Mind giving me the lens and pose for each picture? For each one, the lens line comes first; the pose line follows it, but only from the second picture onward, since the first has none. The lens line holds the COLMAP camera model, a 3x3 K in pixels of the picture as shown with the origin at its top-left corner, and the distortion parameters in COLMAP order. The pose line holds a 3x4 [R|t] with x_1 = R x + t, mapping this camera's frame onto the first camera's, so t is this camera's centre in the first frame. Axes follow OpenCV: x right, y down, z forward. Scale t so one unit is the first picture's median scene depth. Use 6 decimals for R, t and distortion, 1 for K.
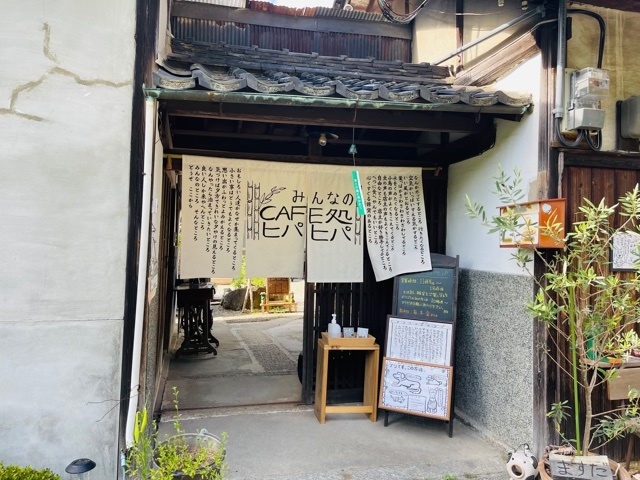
lens RADIAL K [[487.5, 0, 317.1], [0, 487.5, 240.0], [0, 0, 1]] dist [0.068166, -0.052608]
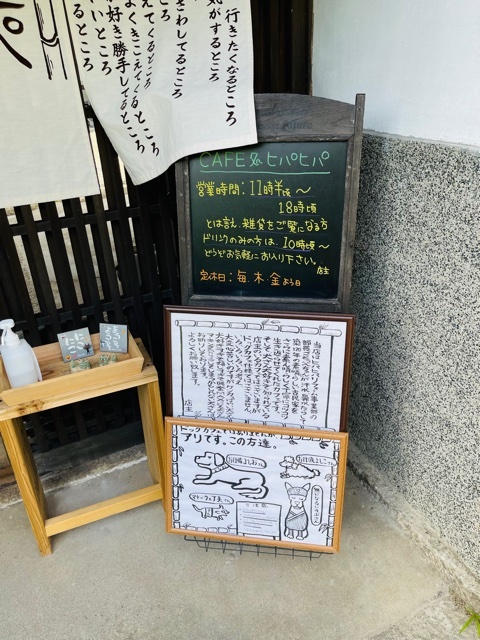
lens RADIAL K [[487.5, 0, 240.7], [0, 487.5, 322.9], [0, 0, 1]] dist [0.068166, -0.052608]
pose [[0.979841, -0.148301, 0.133862, 0.145670], [0.069622, 0.881519, 0.466986, 0.005842], [-0.187256, -0.448252, 0.874074, 0.665817]]
